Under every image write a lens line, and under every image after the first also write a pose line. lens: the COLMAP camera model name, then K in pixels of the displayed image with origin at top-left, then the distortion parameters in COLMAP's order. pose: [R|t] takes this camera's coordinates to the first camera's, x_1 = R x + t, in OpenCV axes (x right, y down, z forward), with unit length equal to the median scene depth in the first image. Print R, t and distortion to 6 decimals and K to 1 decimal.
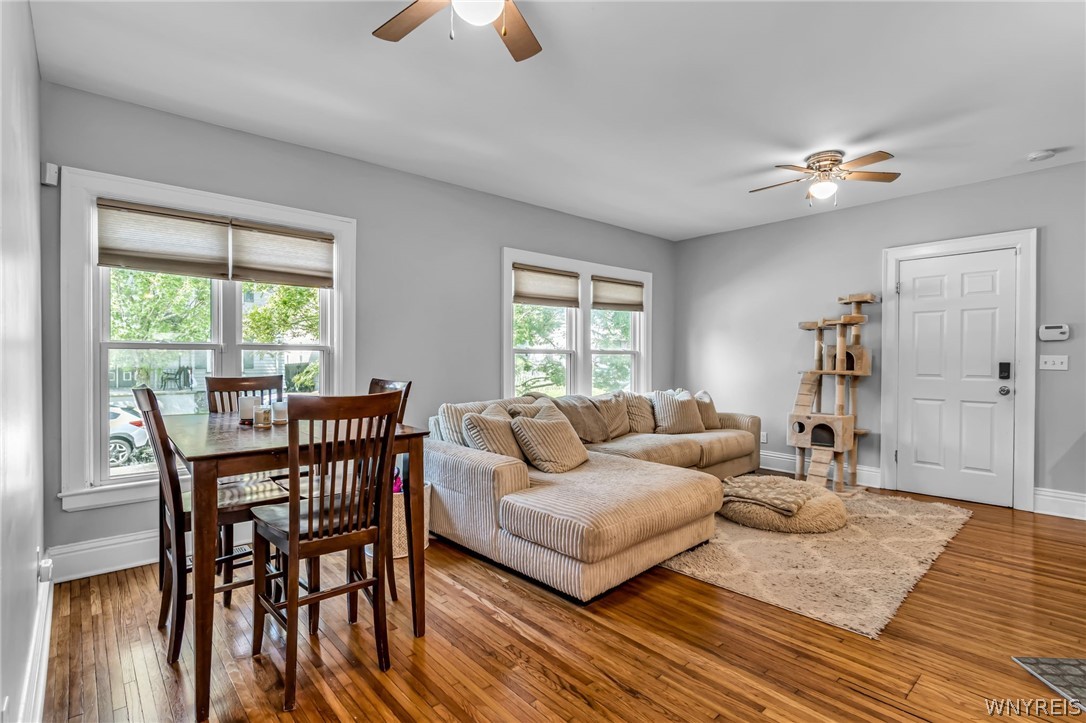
lens RADIAL K [[517.8, 0, 542.7], [0, 517.8, 362.5], [0, 0, 1]] dist [-0.001735, -0.001653]
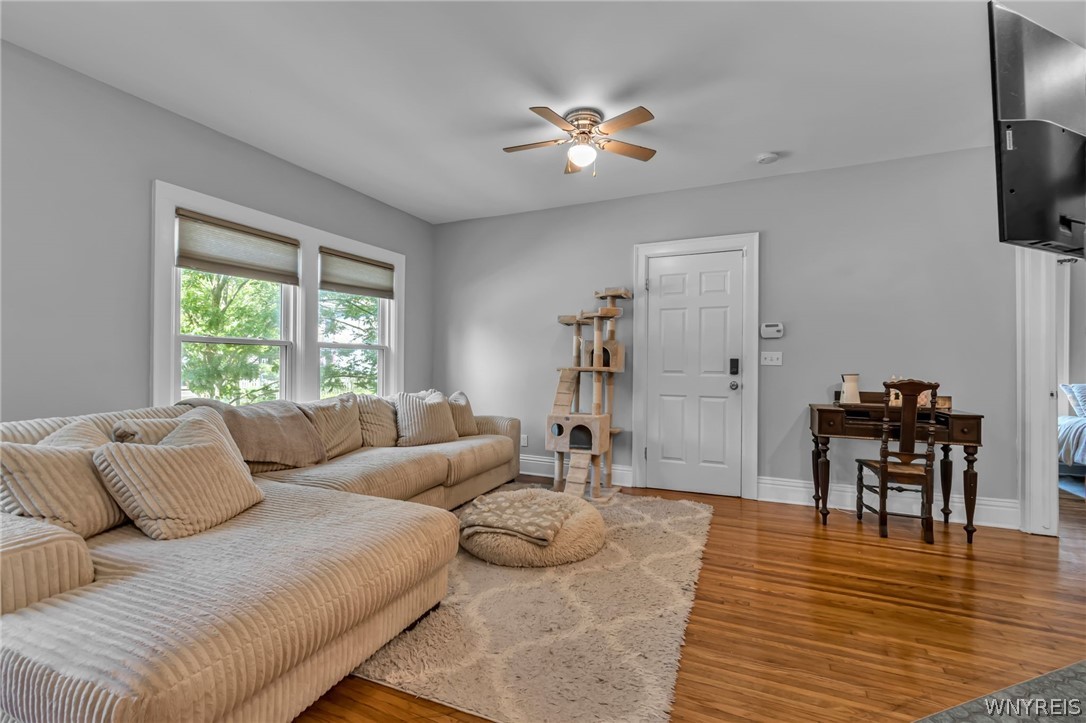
lens RADIAL K [[481.1, 0, 544.6], [0, 481.1, 360.0], [0, 0, 1]] dist [0.000667, -0.000312]
pose [[0.911272, 0.007300, 0.411741, 0.134516], [-0.001751, 0.999903, -0.013853, 0.015945], [-0.411802, 0.011903, 0.911195, 0.254979]]
